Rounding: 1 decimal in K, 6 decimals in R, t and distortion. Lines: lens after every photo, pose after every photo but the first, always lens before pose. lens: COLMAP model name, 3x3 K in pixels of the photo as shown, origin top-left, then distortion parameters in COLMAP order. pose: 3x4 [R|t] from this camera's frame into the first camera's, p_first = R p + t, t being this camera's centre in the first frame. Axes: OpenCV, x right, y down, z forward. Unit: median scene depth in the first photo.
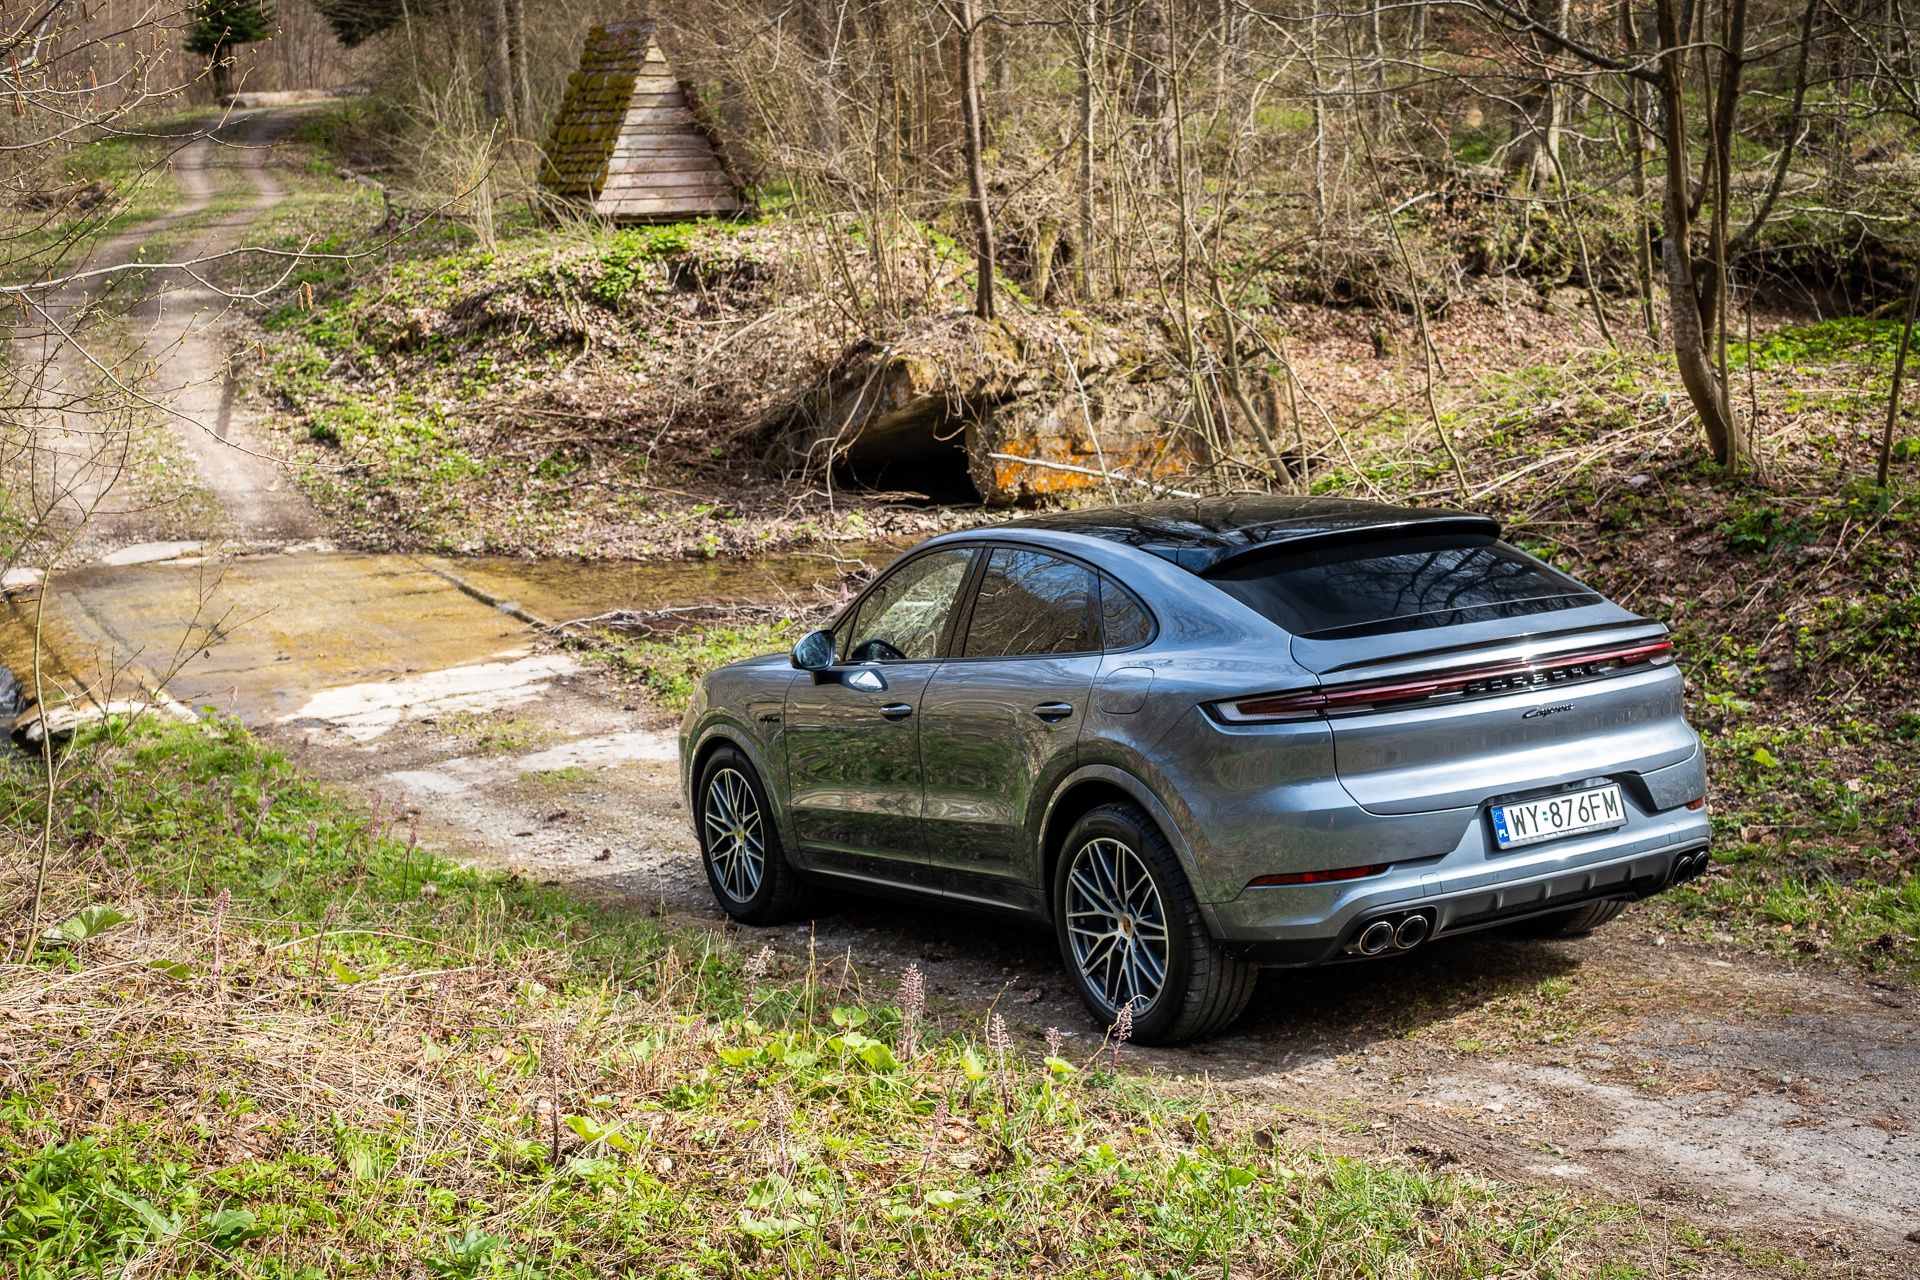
lens RADIAL K [[2593.2, 0, 960.0], [0, 2593.2, 640.0], [0, 0, 1]] dist [-0.005282, -0.026853]
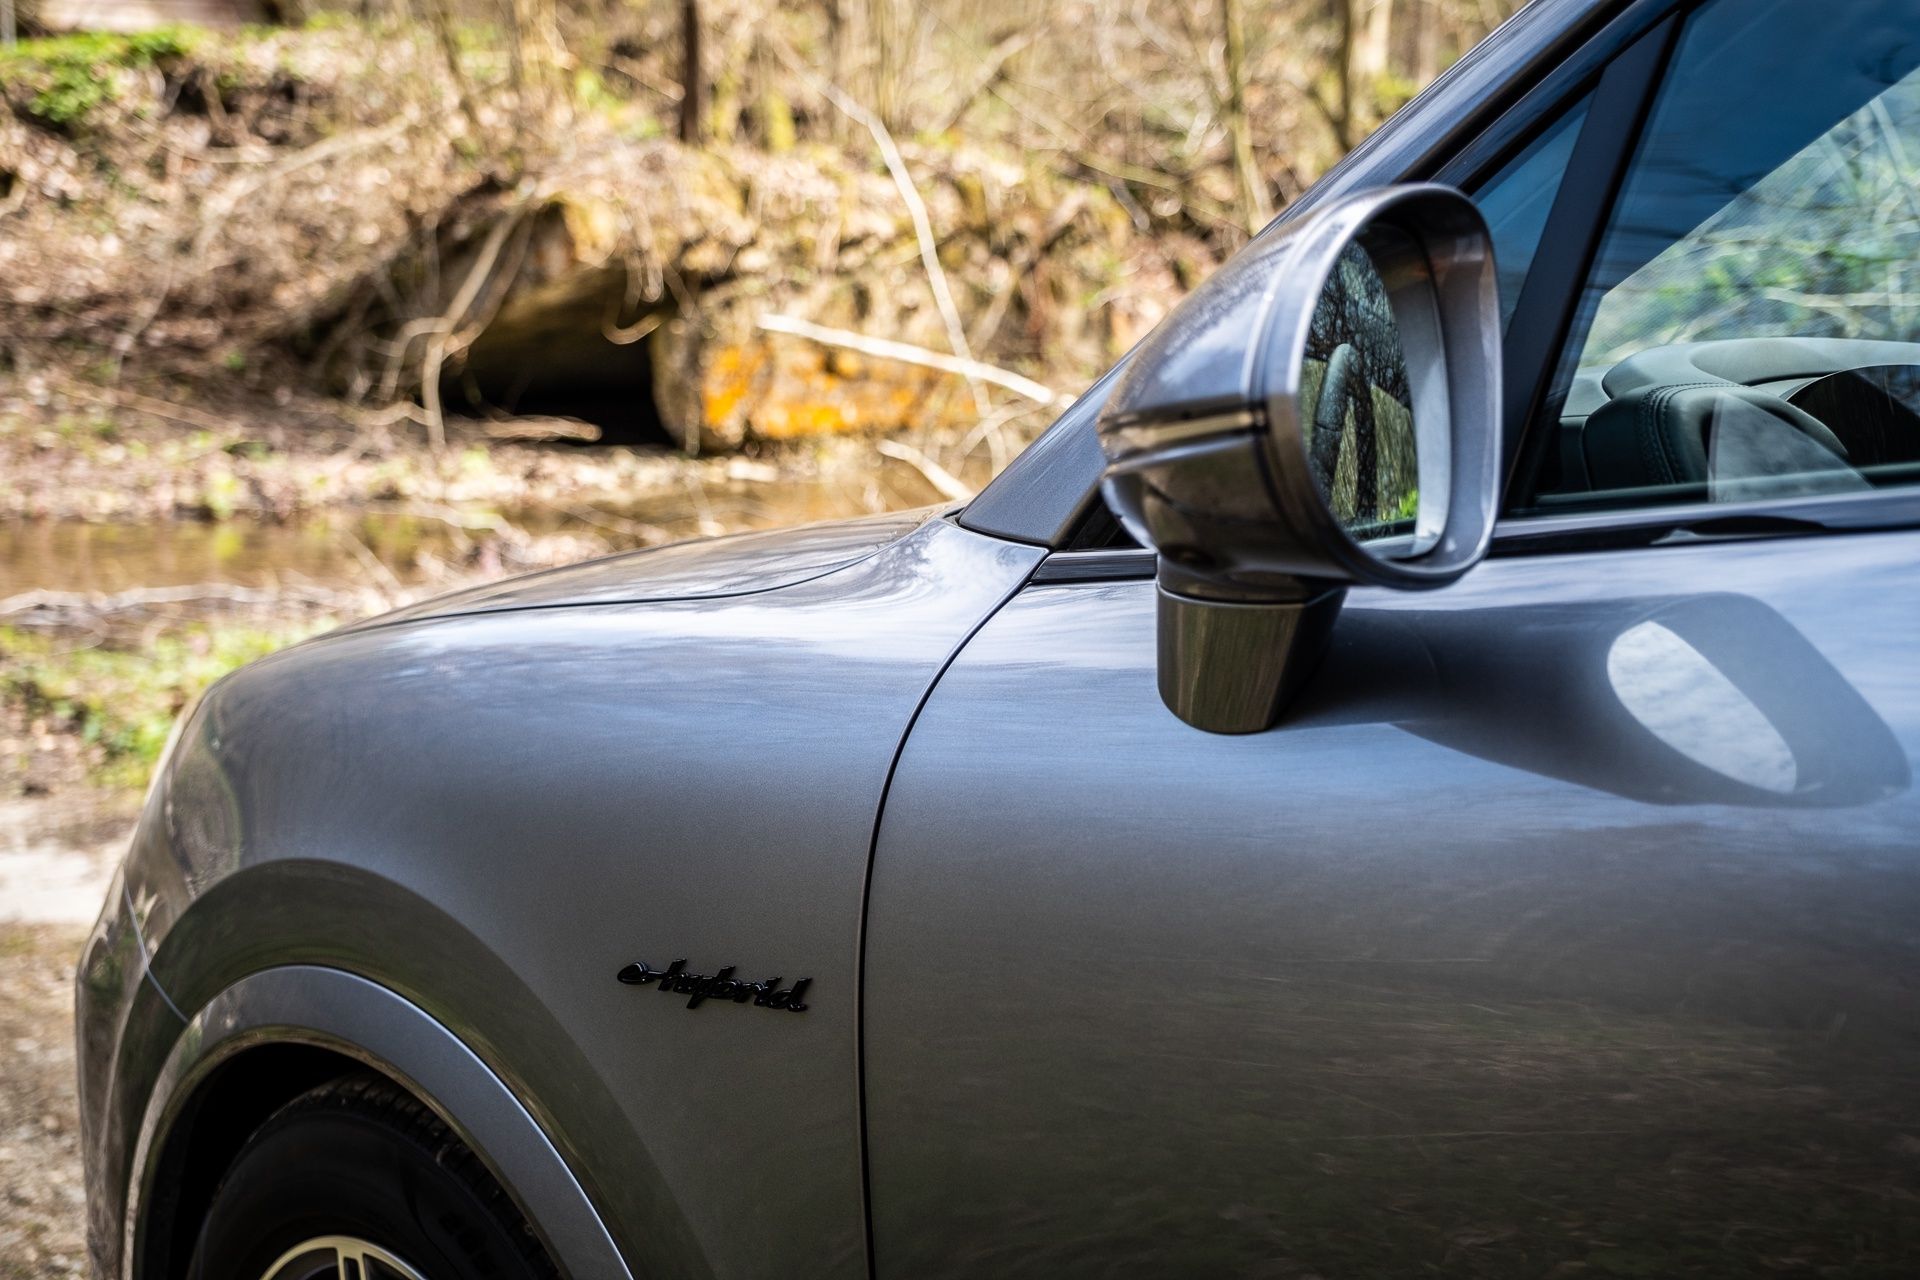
lens RADIAL K [[2593.2, 0, 960.0], [0, 2593.2, 640.0], [0, 0, 1]] dist [-0.005282, -0.026853]
pose [[0.983055, 0.011920, 0.182922, -0.038535], [-0.007320, 0.999640, -0.025801, 0.007965], [-0.183163, 0.024025, 0.982789, 0.389118]]
